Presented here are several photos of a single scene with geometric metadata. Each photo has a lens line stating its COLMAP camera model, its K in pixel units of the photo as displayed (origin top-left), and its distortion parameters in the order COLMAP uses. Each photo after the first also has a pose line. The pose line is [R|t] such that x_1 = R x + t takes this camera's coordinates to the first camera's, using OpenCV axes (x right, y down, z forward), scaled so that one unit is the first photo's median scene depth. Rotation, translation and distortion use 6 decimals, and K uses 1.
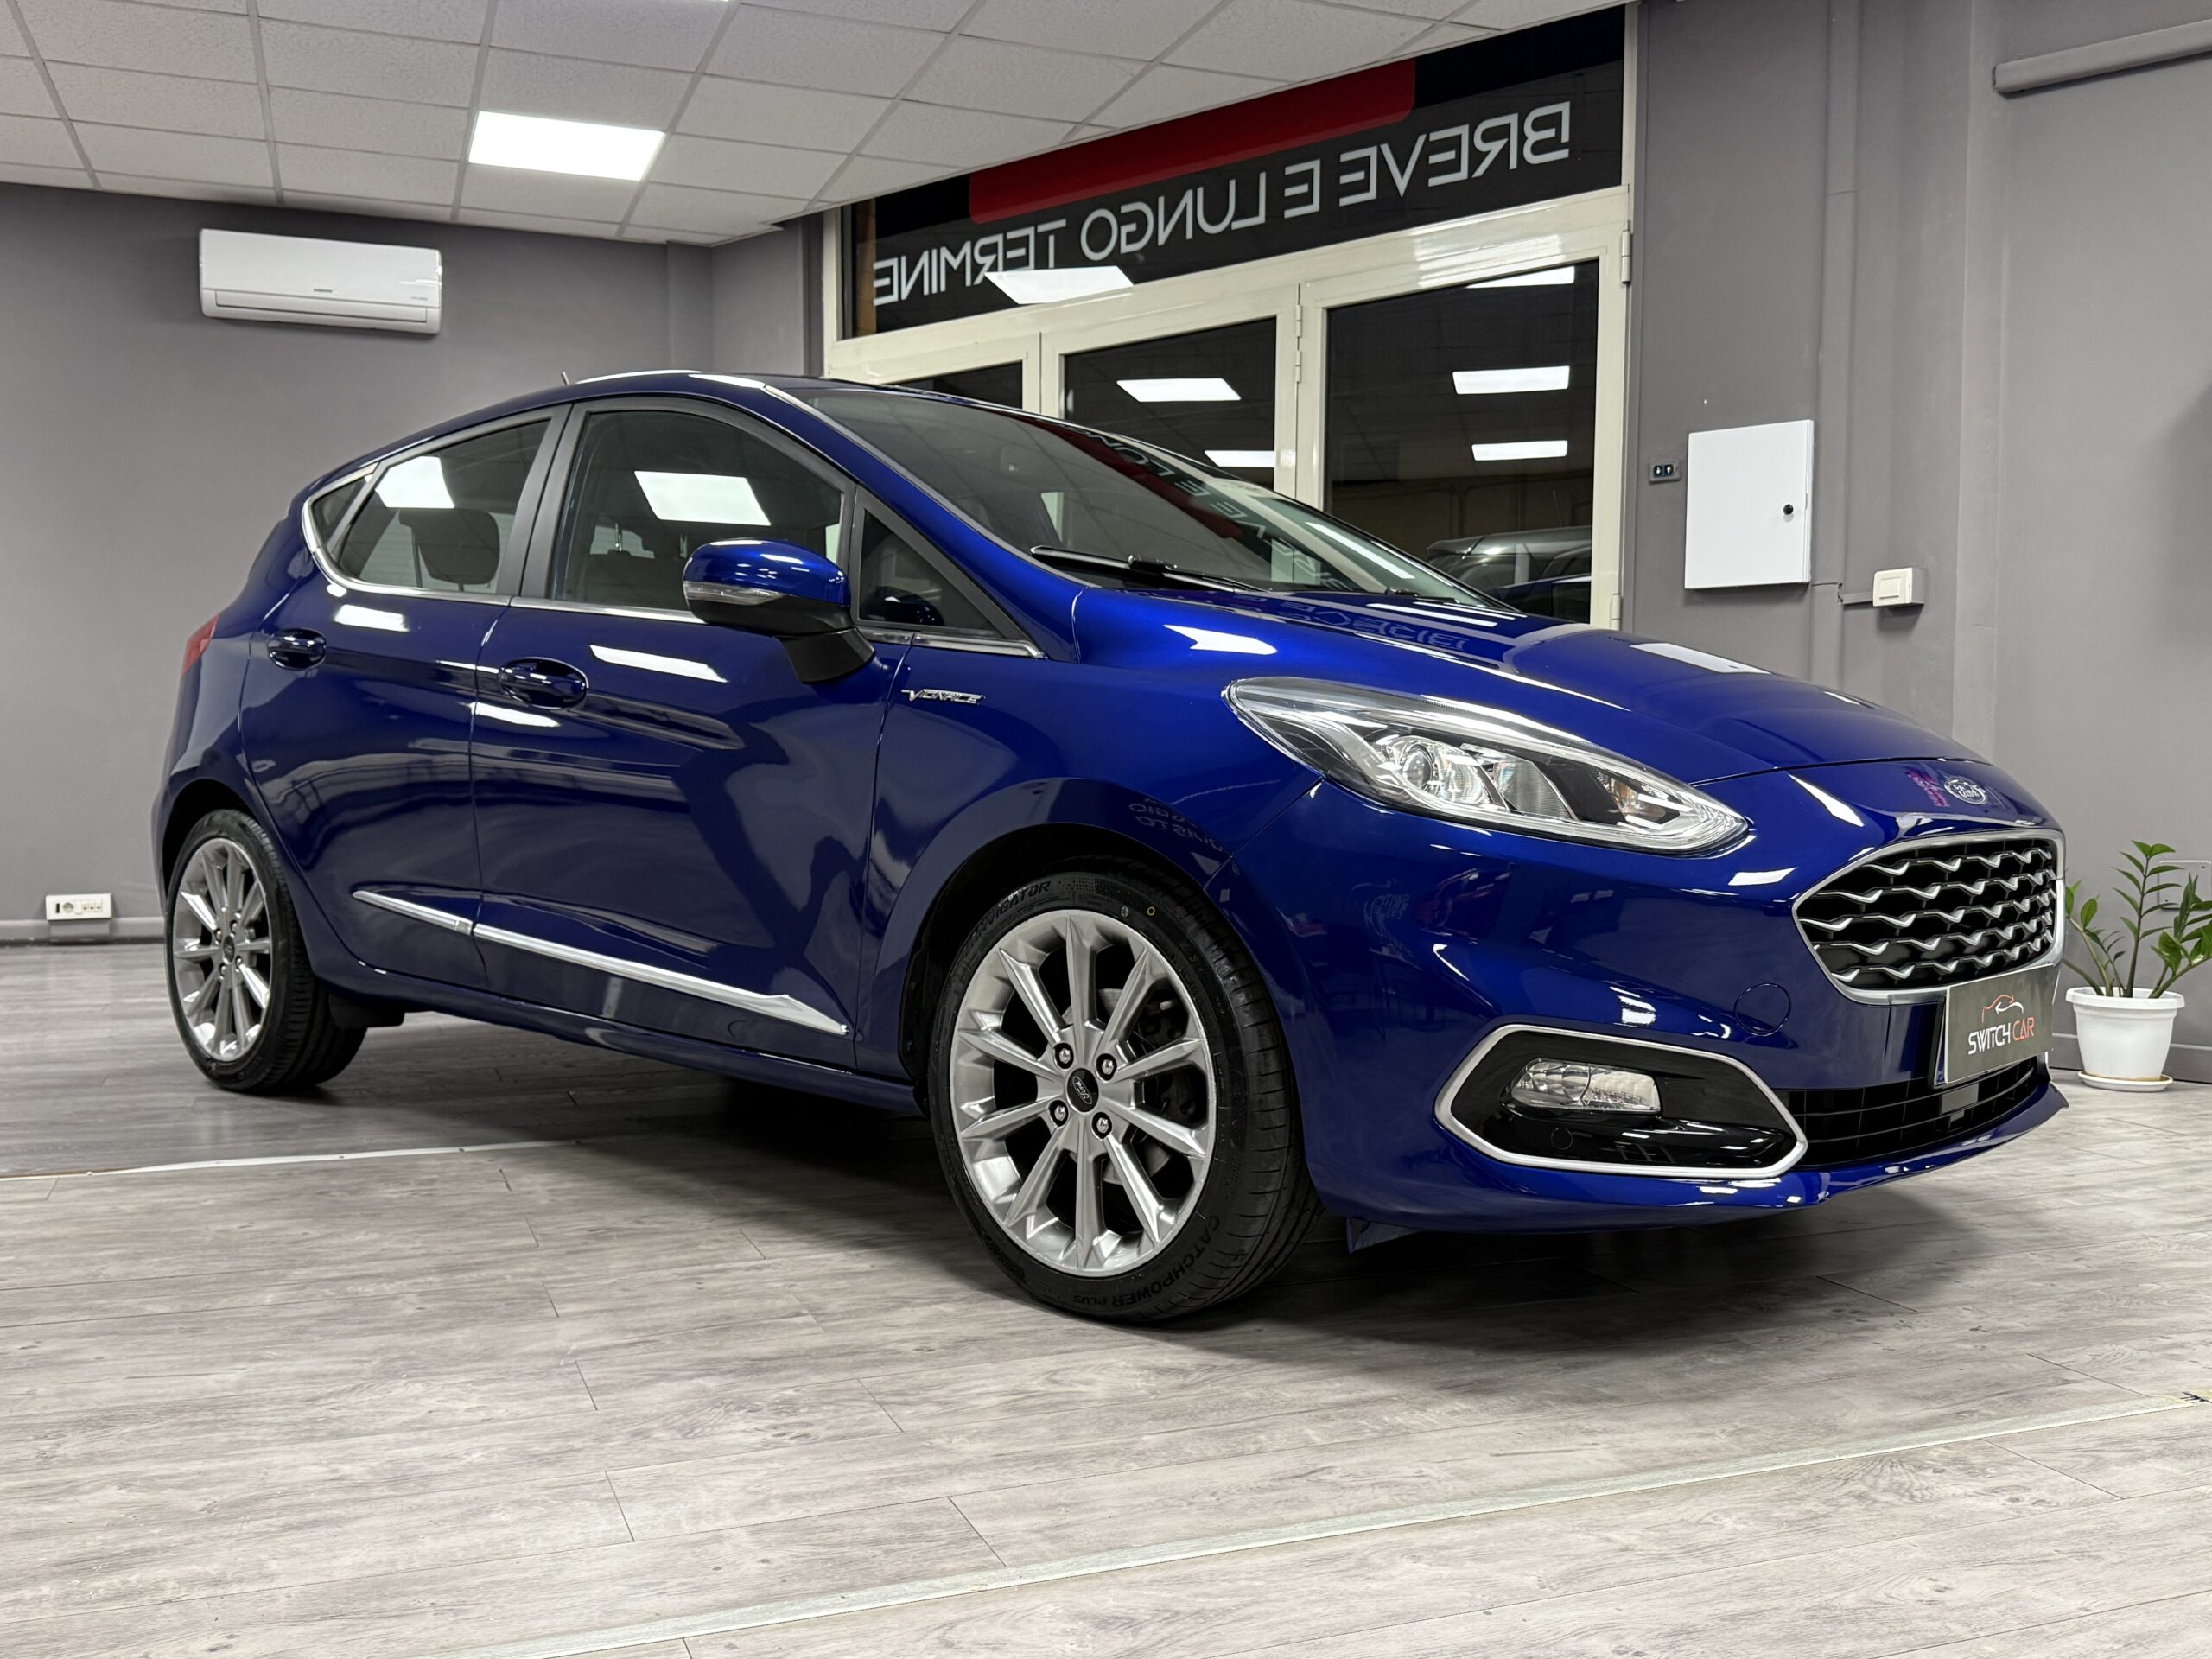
lens RADIAL K [[1988.1, 0, 1106.0], [0, 1988.1, 829.5], [0, 0, 1]] dist [0.131095, -0.235450]
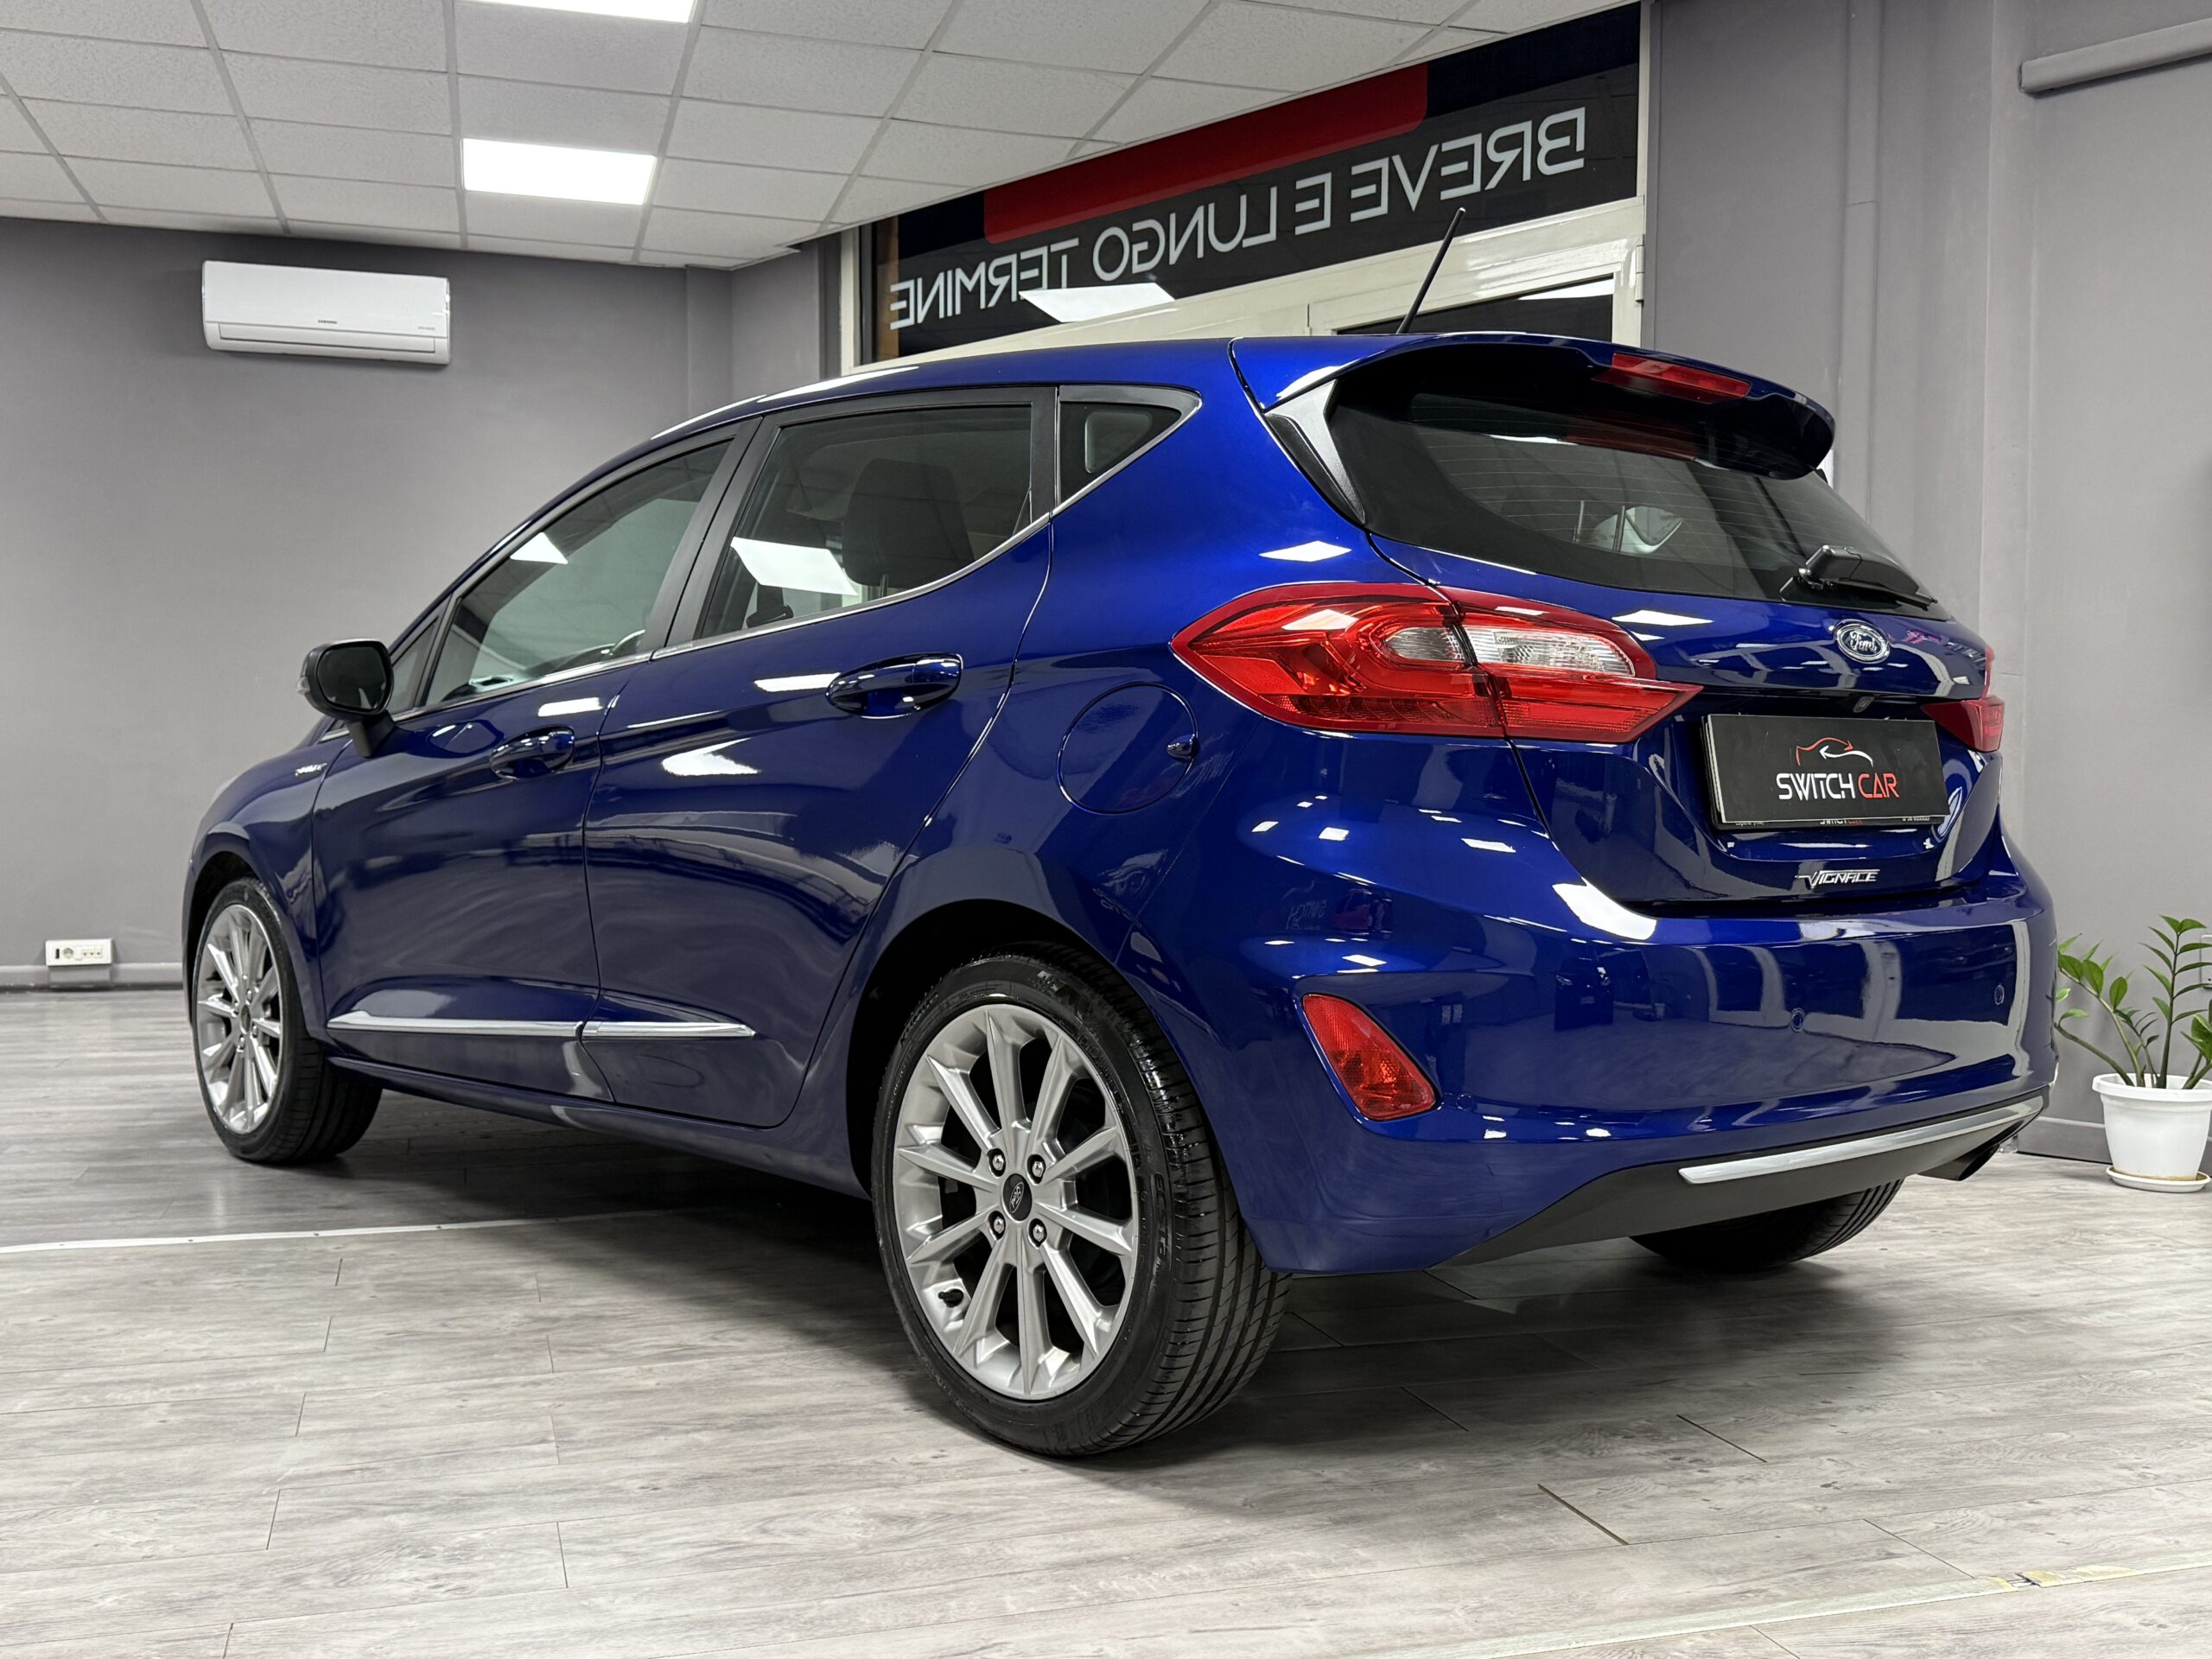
lens RADIAL K [[2078.7, 0, 1110.3], [0, 2078.7, 828.2], [0, 0, 1]] dist [0.163374, -0.324515]
pose [[0.997385, 0.003675, -0.072182, 0.096070], [-0.004555, 0.999917, -0.012027, -0.017668], [0.072132, 0.012324, 0.997319, 0.017016]]
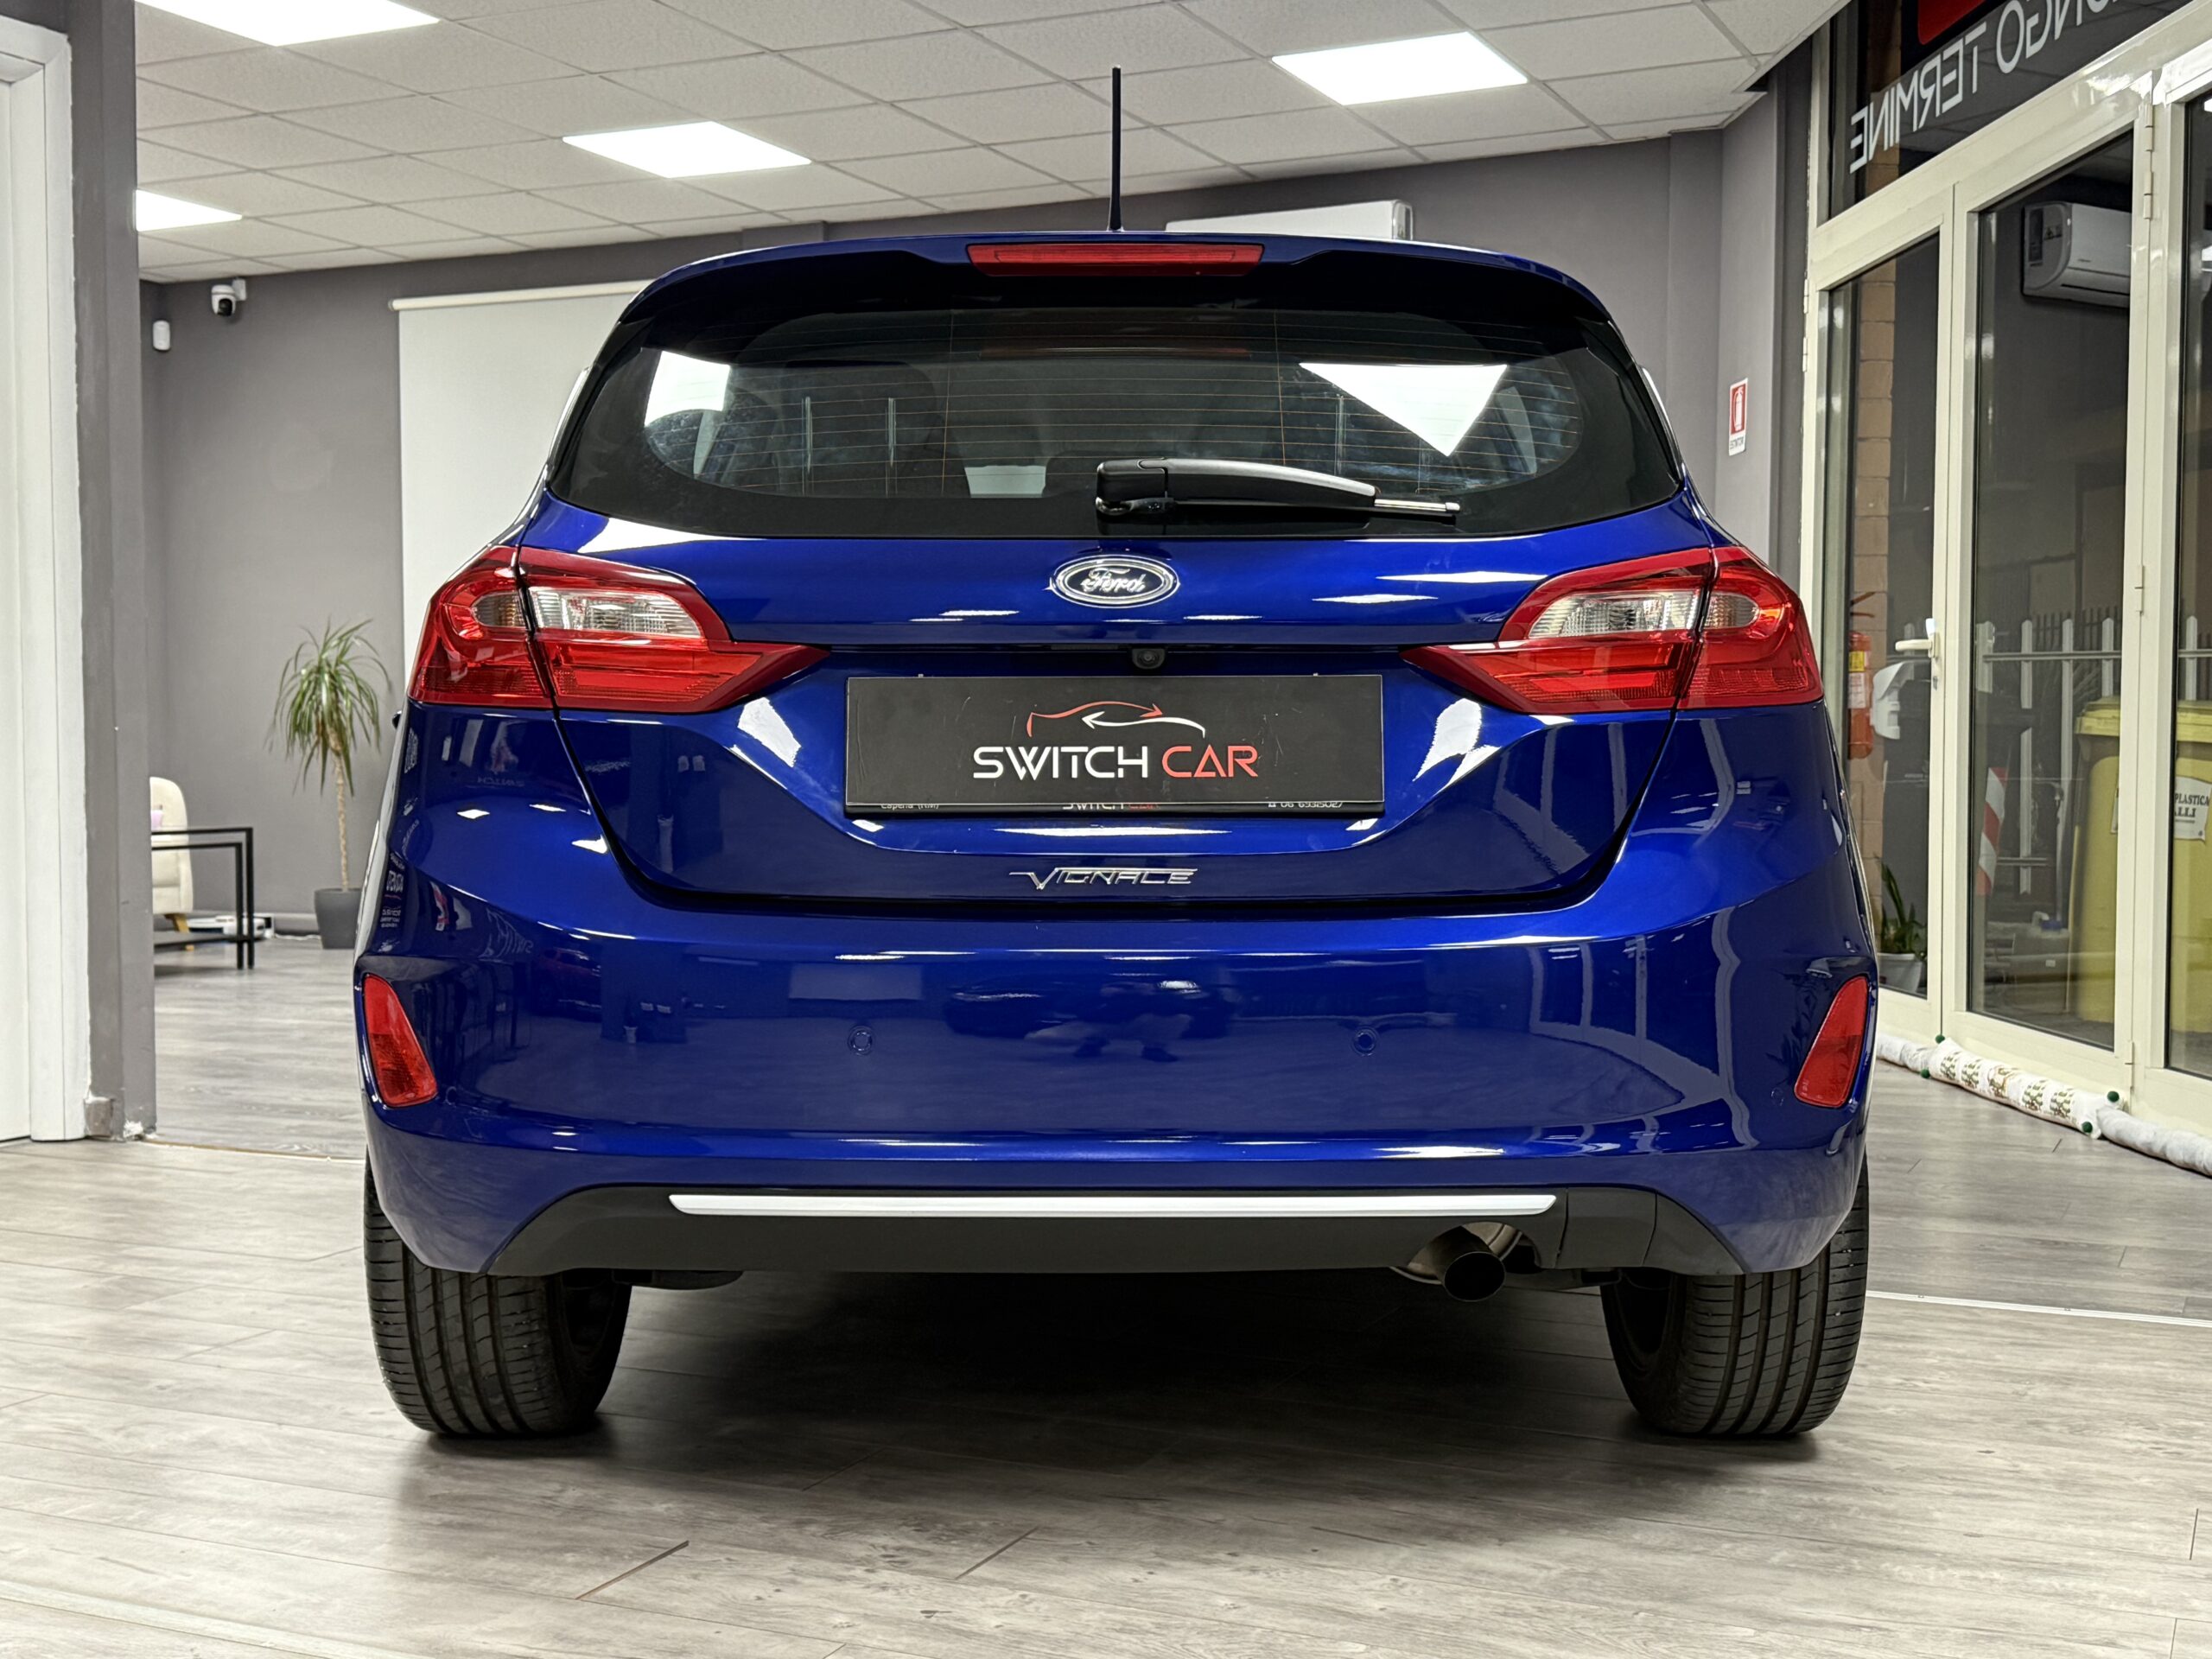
lens RADIAL K [[2571.2, 0, 1106.0], [0, 2571.2, 829.5], [0, 0, 1]] dist [0.210759, -0.474023]
pose [[0.692902, 0.019787, -0.720760, 0.617022], [-0.024121, 0.999700, 0.004256, -0.024150], [0.720628, 0.014437, 0.693172, 0.201717]]
